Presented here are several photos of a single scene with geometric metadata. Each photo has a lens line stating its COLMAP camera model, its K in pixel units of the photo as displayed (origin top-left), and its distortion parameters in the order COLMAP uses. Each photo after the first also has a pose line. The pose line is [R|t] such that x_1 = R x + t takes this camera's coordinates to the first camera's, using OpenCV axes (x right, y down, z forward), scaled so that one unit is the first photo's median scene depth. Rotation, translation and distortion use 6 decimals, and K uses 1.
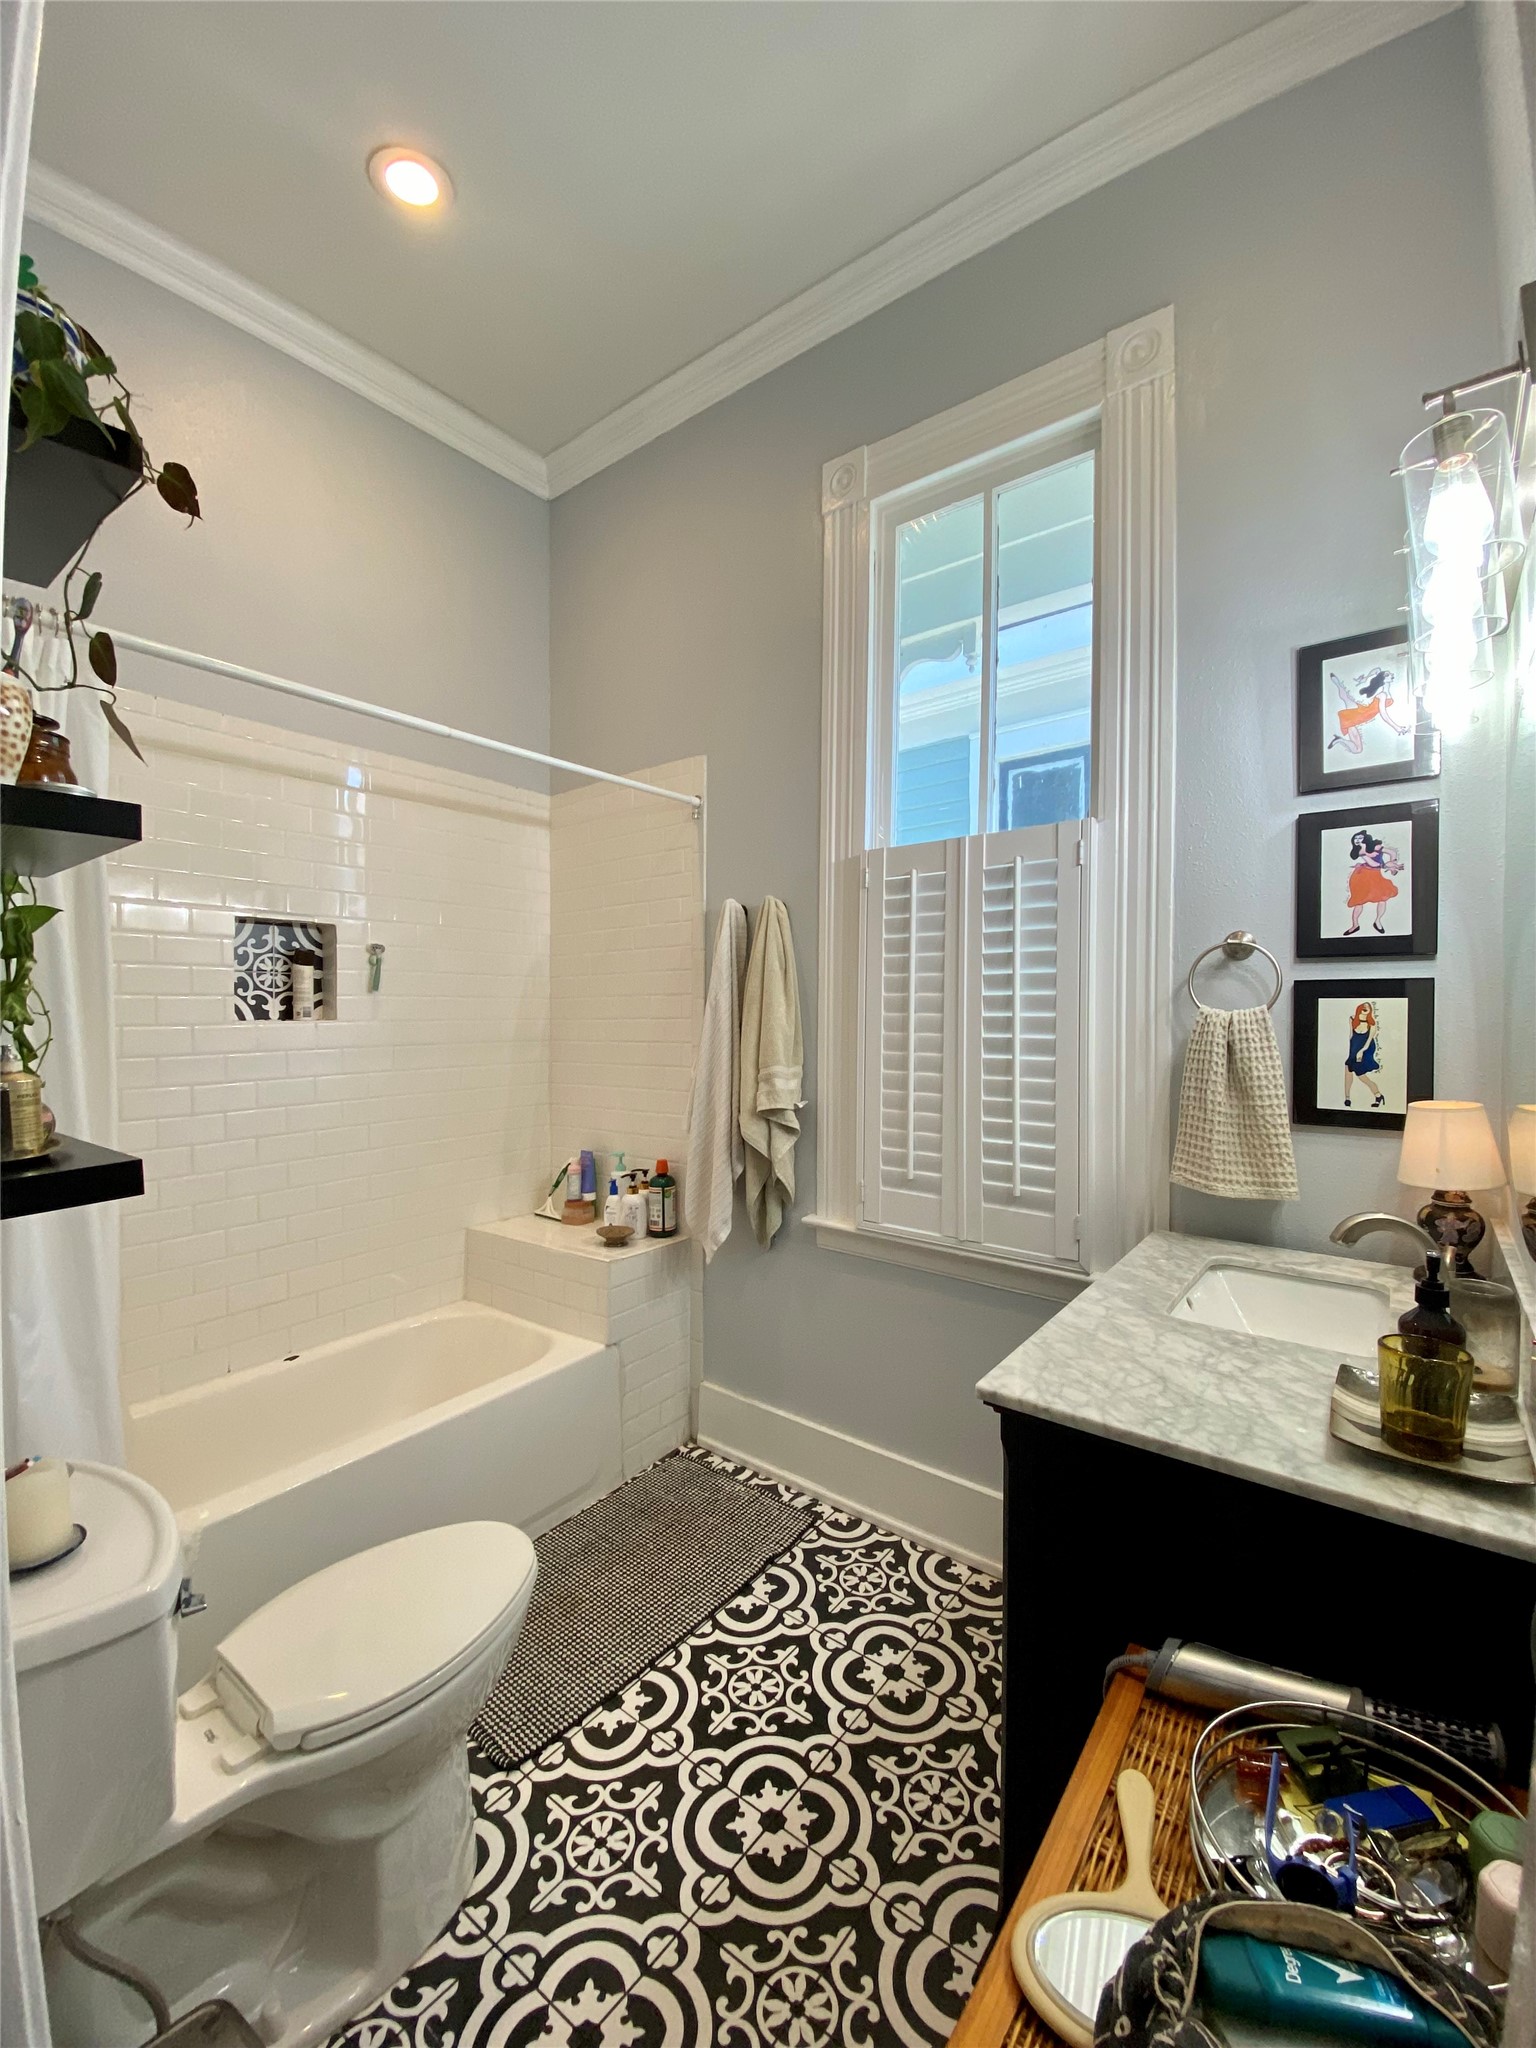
lens RADIAL K [[826.2, 0, 779.0], [0, 826.2, 1023.6], [0, 0, 1]] dist [0.030233, -0.028901]
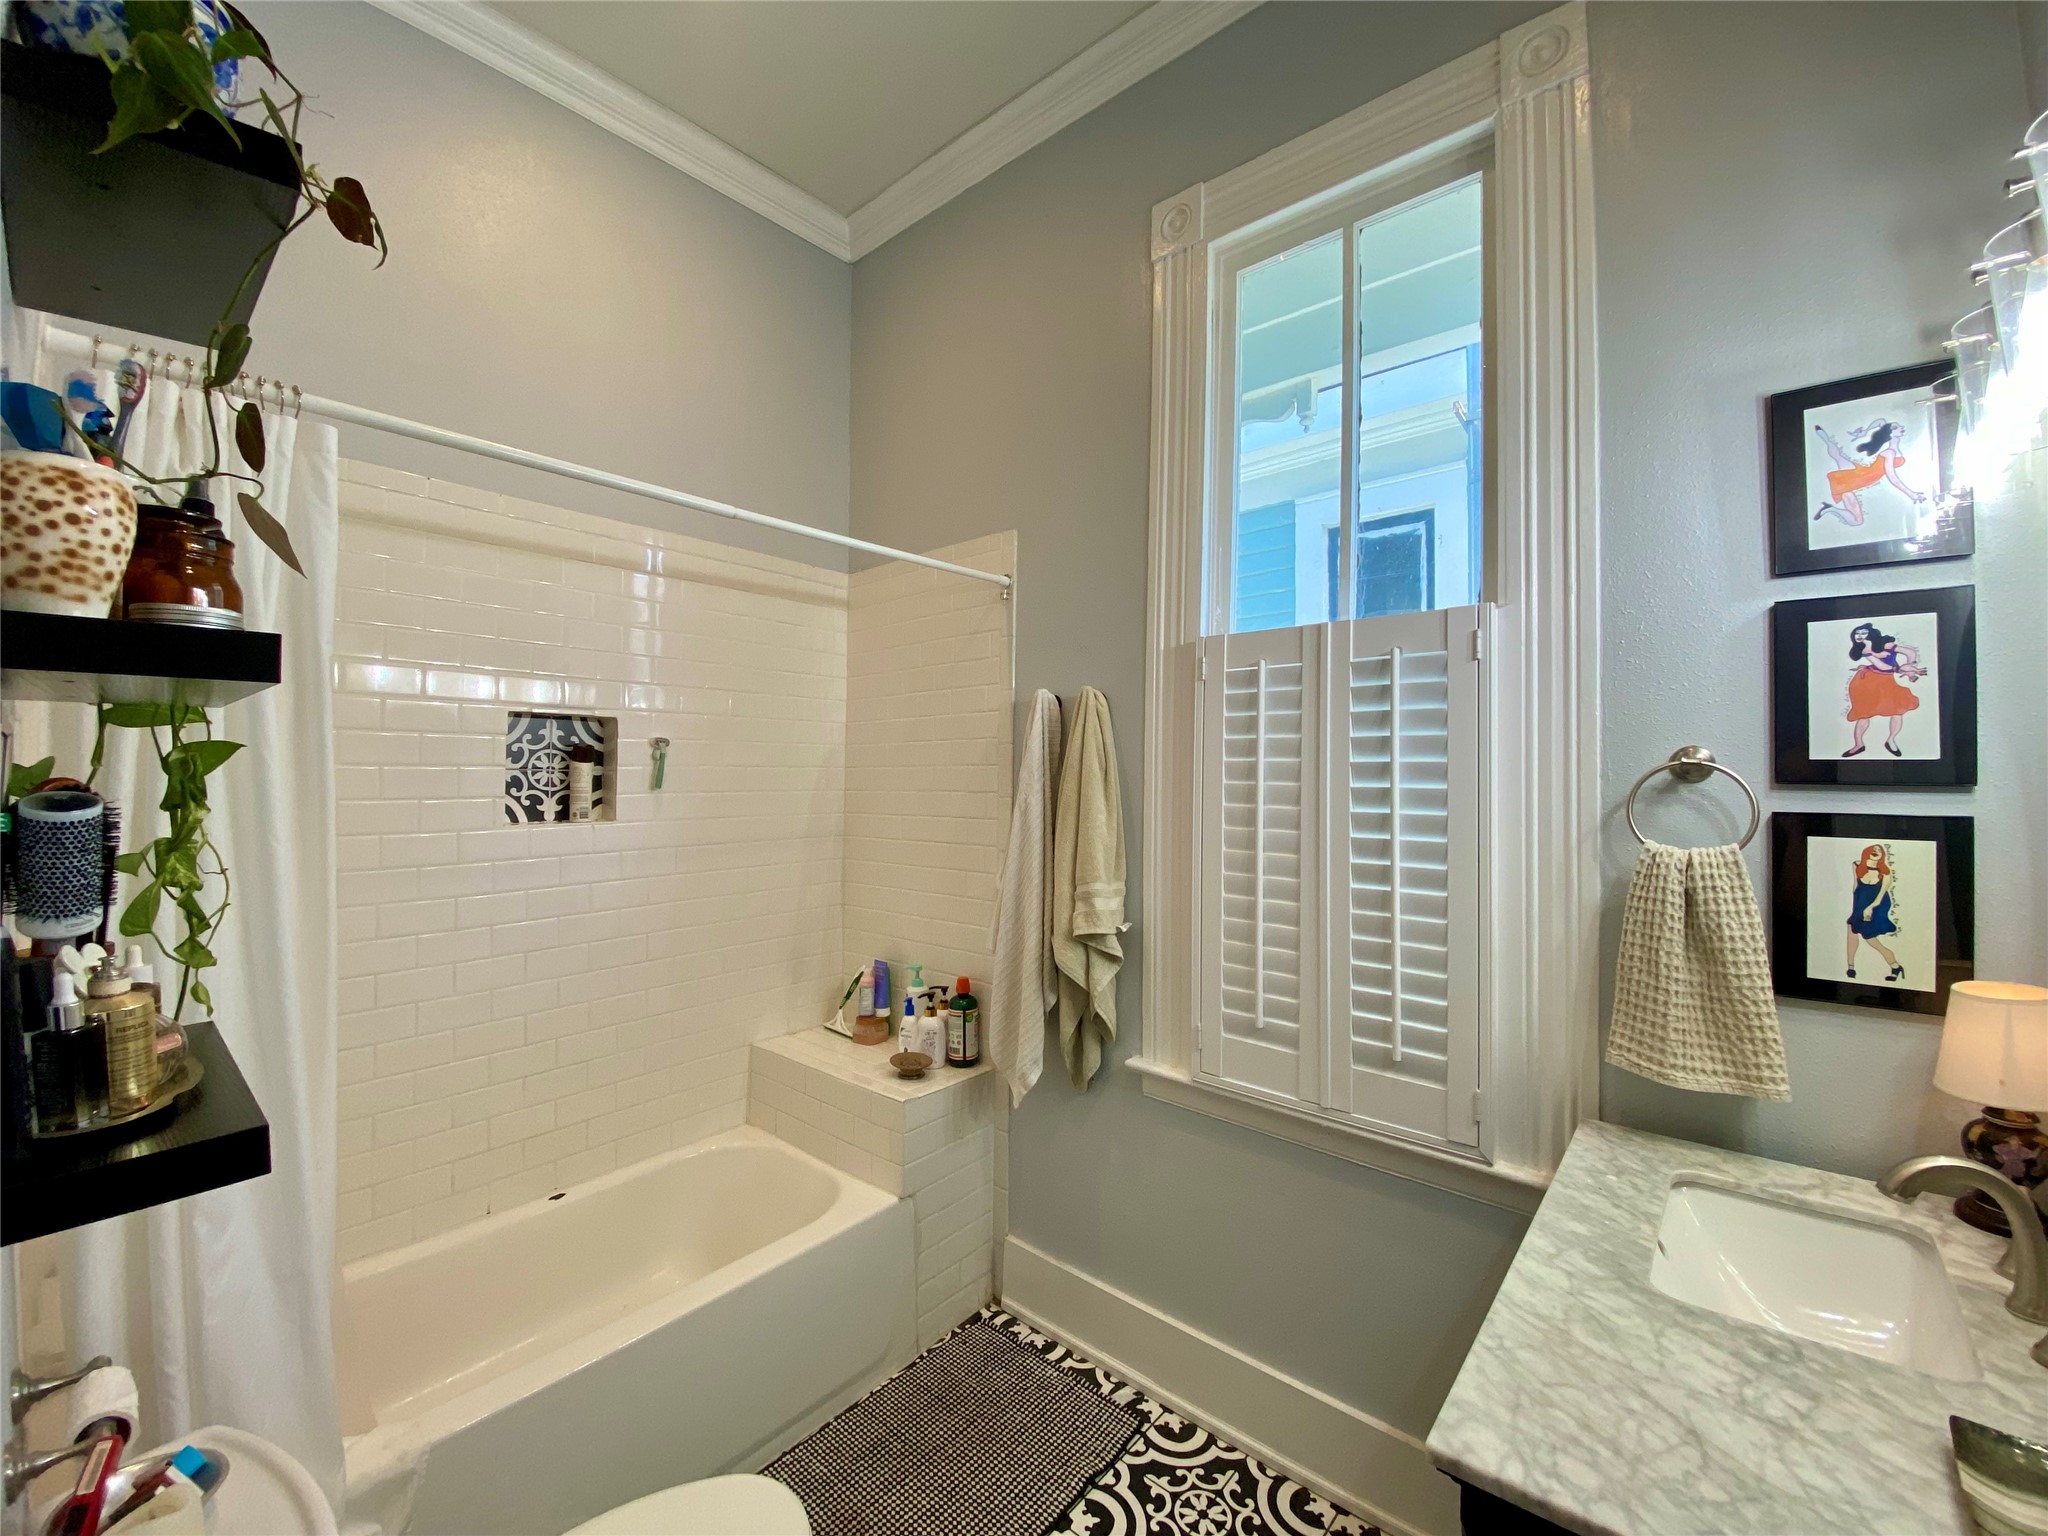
lens RADIAL K [[826.5, 0, 1017.6], [0, 826.5, 759.4], [0, 0, 1]] dist [0.018345, -0.018077]
pose [[0.997639, 0.004977, -0.068489, -0.029327], [-0.007112, 0.999496, -0.030954, -0.056051], [0.068300, 0.031368, 0.997172, 0.132865]]
